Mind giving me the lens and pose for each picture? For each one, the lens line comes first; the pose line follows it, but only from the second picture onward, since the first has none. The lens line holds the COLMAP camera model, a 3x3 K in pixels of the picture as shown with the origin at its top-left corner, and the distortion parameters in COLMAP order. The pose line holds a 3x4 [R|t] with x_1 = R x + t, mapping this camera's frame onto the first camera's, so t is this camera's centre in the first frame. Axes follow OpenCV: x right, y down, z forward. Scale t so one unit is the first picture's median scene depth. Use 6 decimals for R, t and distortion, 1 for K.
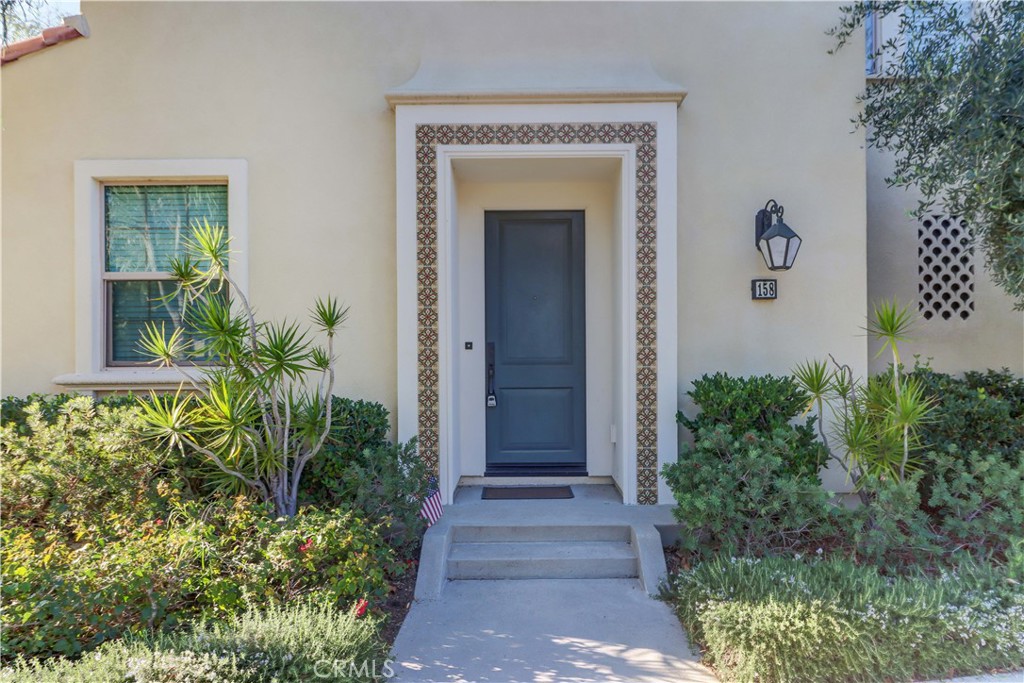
lens RADIAL K [[690.9, 0, 511.8], [0, 690.9, 347.7], [0, 0, 1]] dist [0.001056, -0.001476]
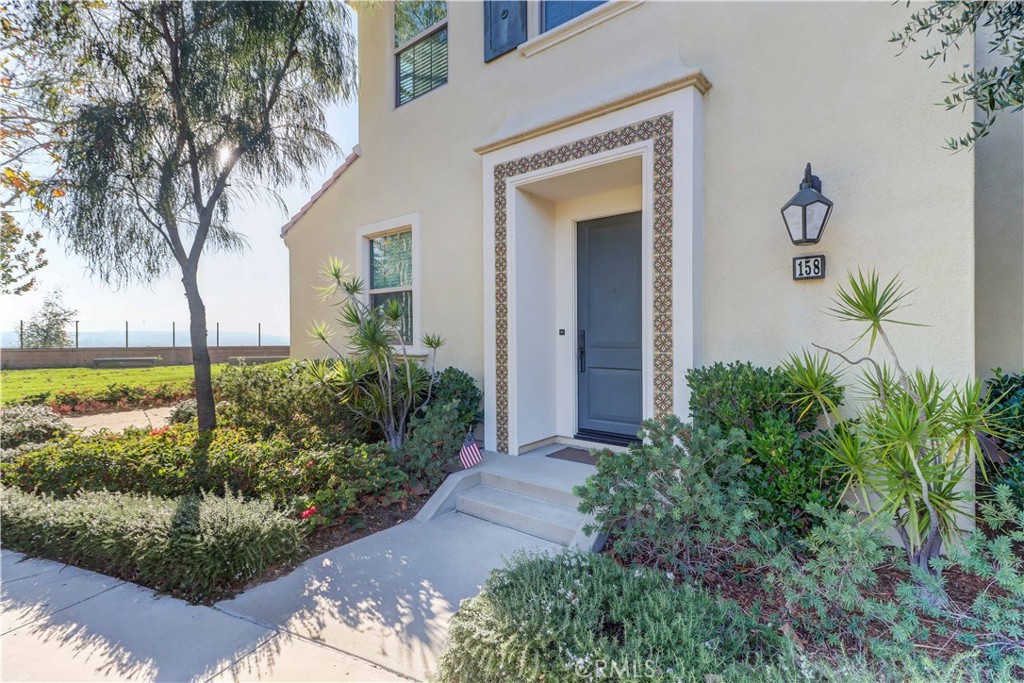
lens RADIAL K [[478.6, 0, 507.5], [0, 478.6, 333.0], [0, 0, 1]] dist [0.011401, -0.004998]
pose [[0.773903, 0.003237, -0.633296, 0.466524], [-0.004017, 0.999992, 0.000202, -0.001472], [0.633292, 0.002388, 0.773910, 0.301723]]
